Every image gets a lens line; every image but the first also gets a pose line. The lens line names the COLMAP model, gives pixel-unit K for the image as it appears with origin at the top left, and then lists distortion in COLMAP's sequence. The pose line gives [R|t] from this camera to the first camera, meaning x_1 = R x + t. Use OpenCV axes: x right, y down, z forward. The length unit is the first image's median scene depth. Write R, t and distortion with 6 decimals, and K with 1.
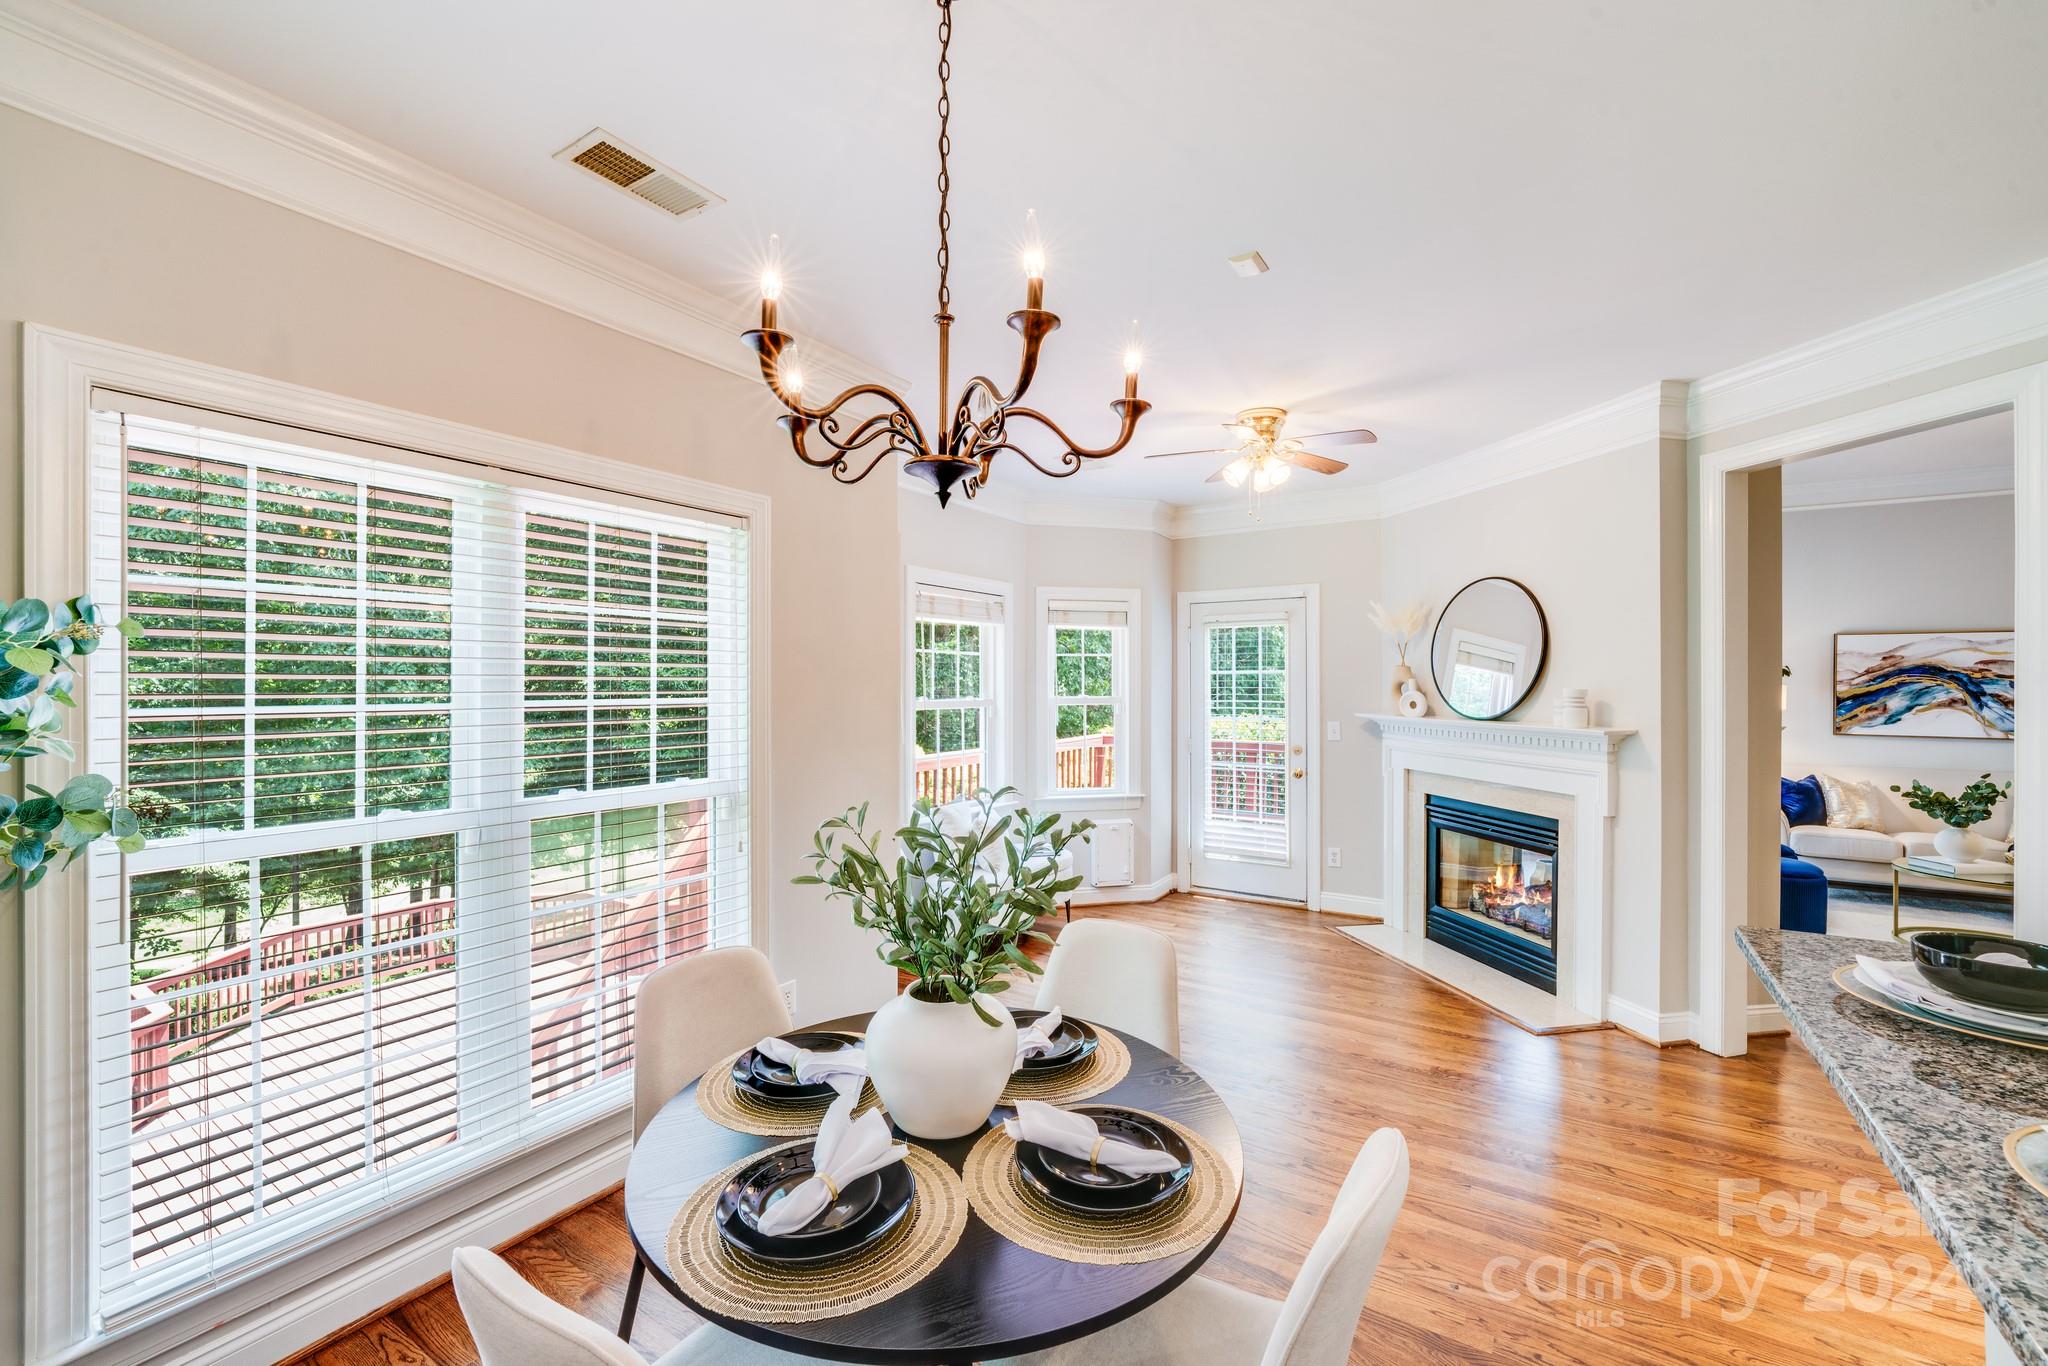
lens RADIAL K [[840.6, 0, 994.9], [0, 840.6, 688.6], [0, 0, 1]] dist [-0.005451, -0.002331]
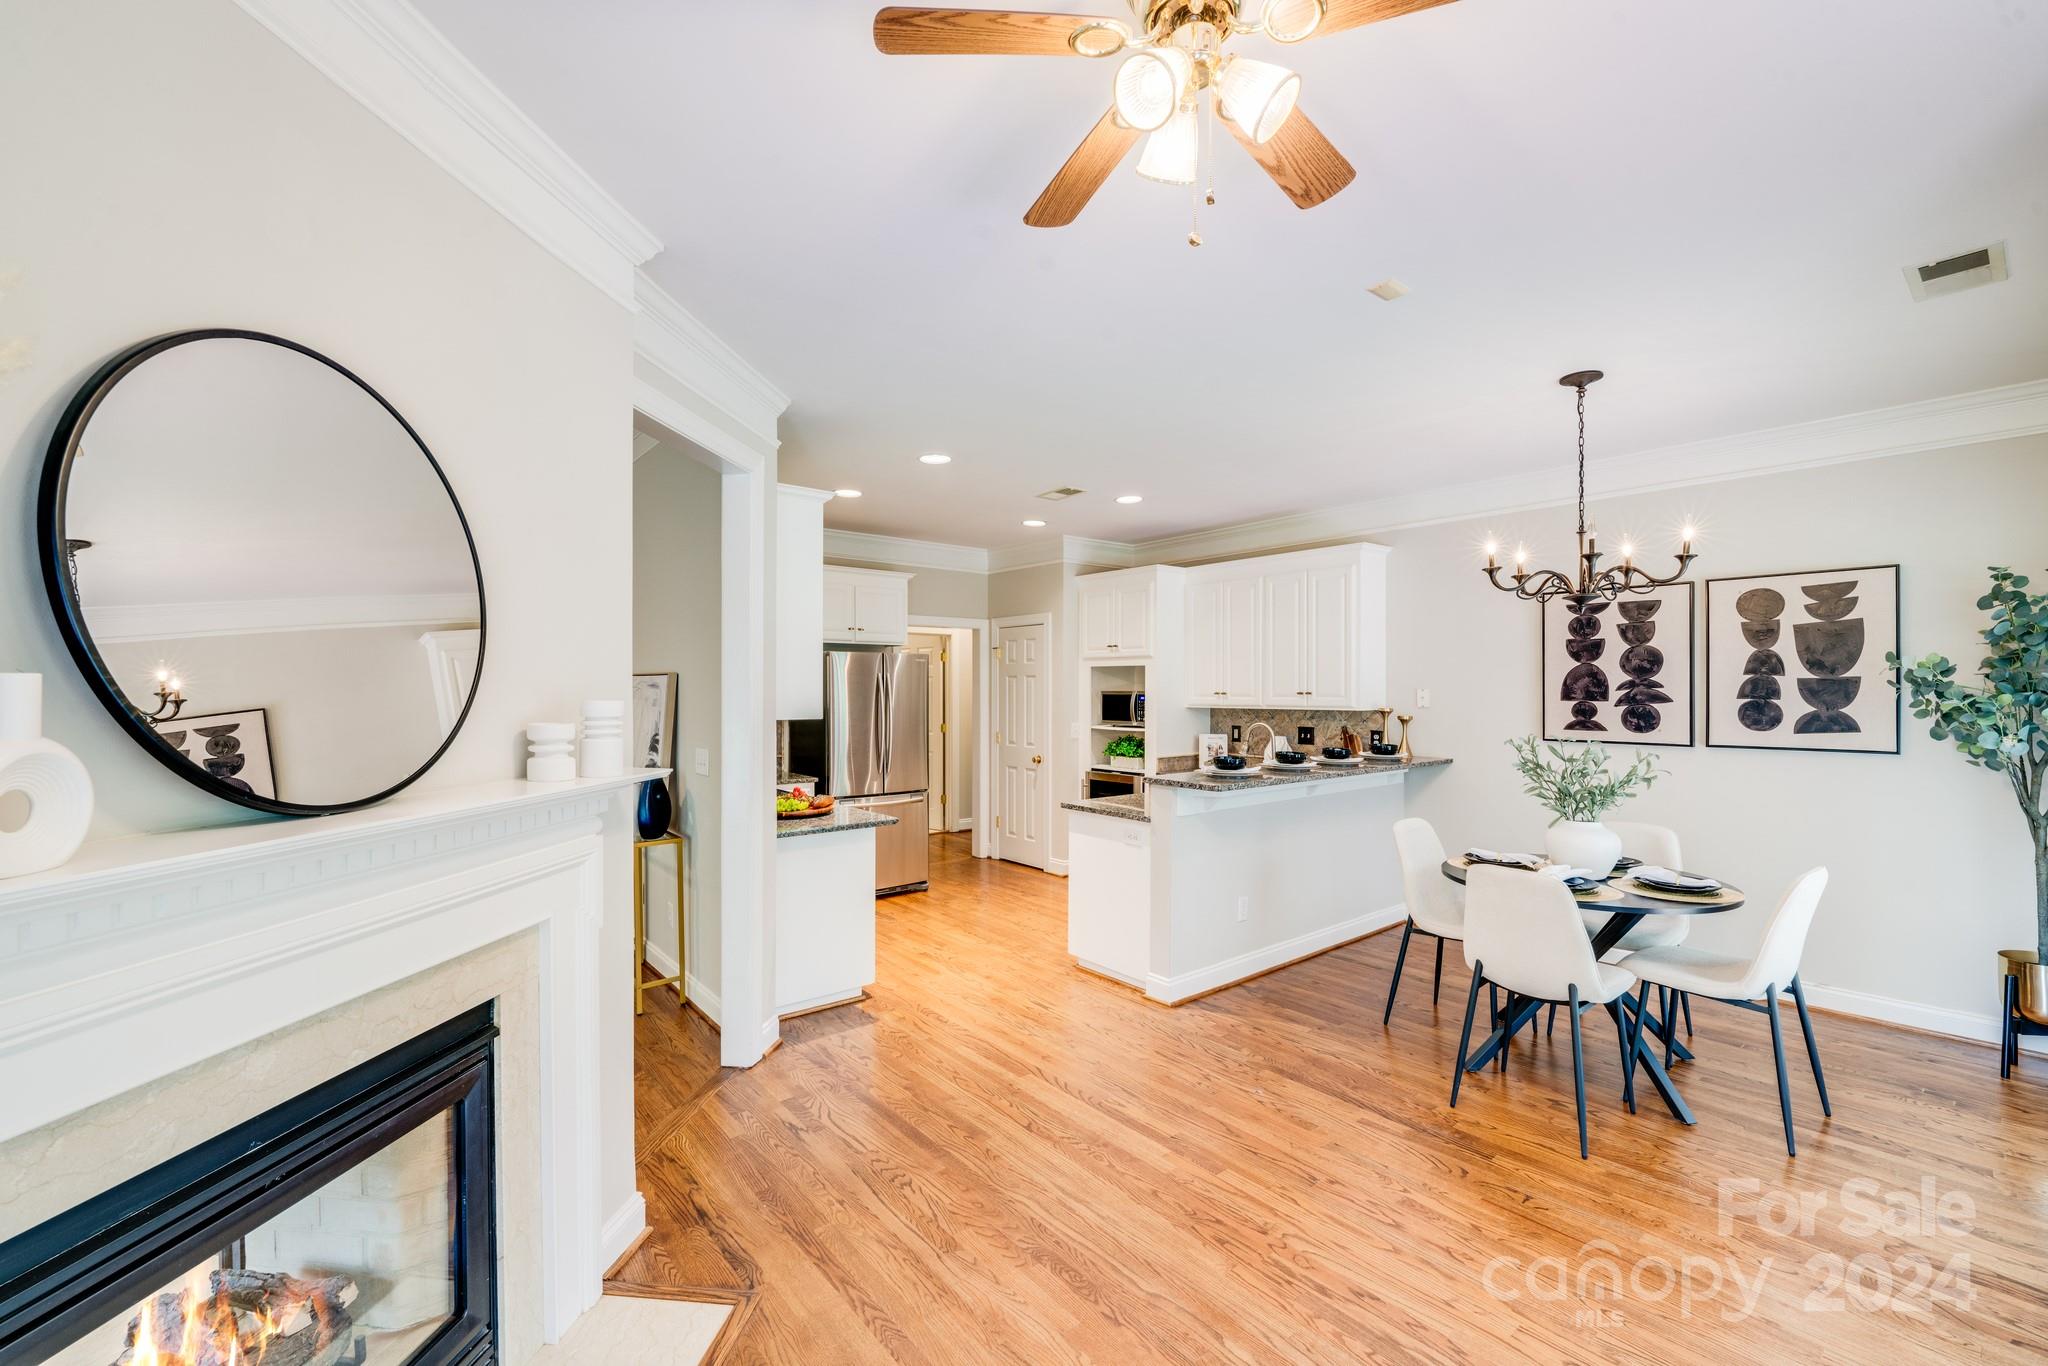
lens RADIAL K [[850.0, 0, 1022.0], [0, 850.0, 690.5], [0, 0, 1]] dist [-0.014421, -0.000430]
pose [[-0.957399, -0.002075, 0.288762, 0.205292], [0.001440, 0.999927, 0.011958, -0.010022], [-0.288765, 0.011865, -0.957326, 1.013088]]
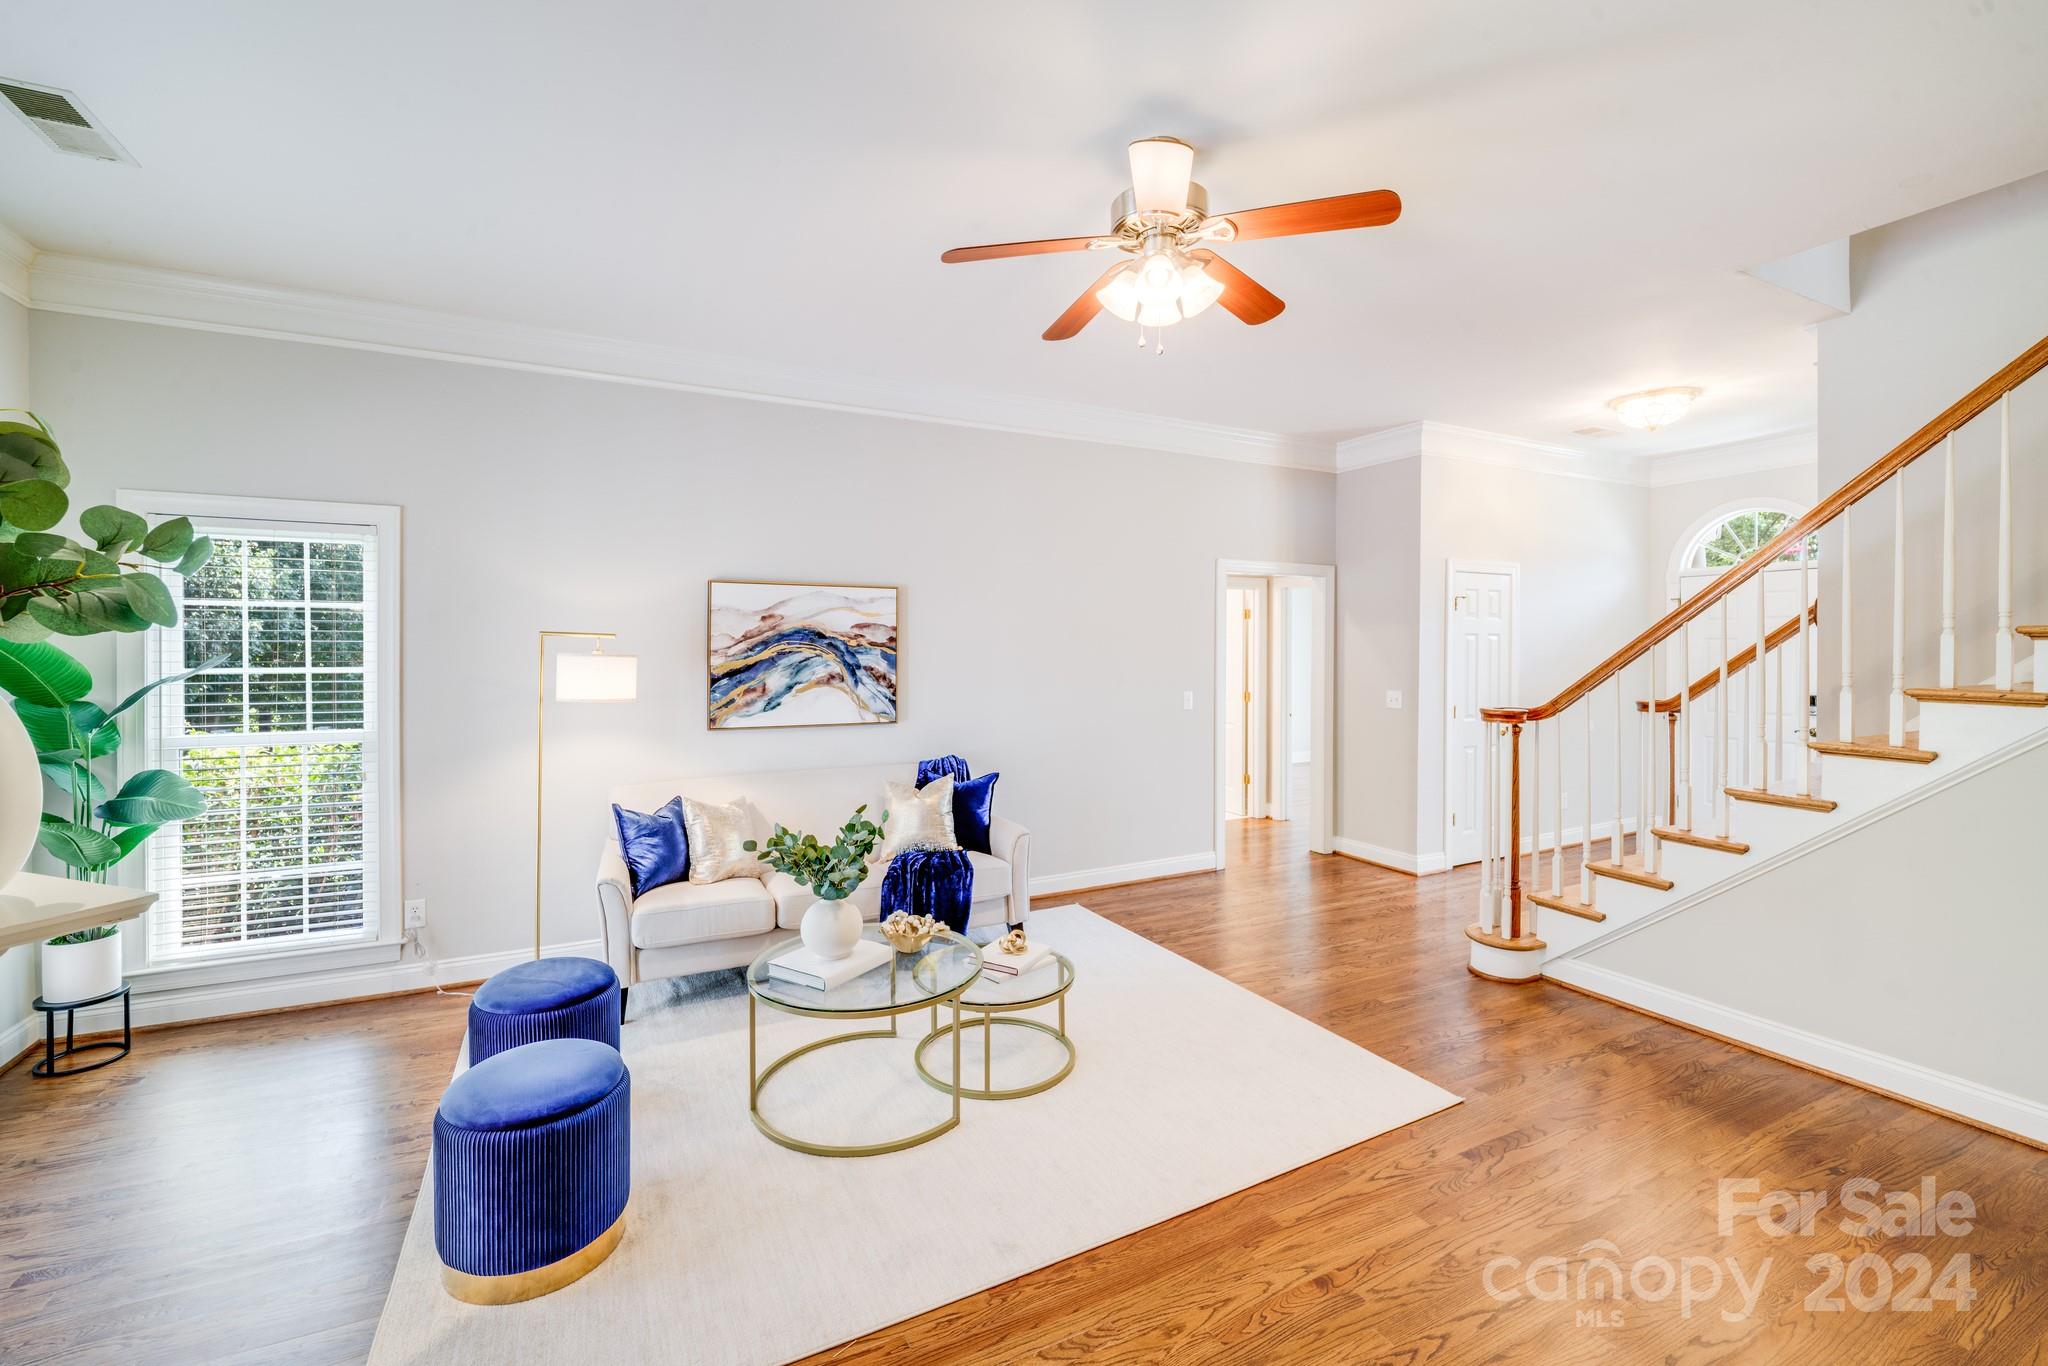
lens RADIAL K [[840.6, 0, 1028.1], [0, 840.6, 663.6], [0, 0, 1]] dist [-0.005451, -0.002331]
pose [[0.483030, -0.016339, 0.875451, 0.619722], [0.008477, 0.999866, 0.013983, -0.006418], [-0.875563, 0.000667, 0.483104, 0.514878]]
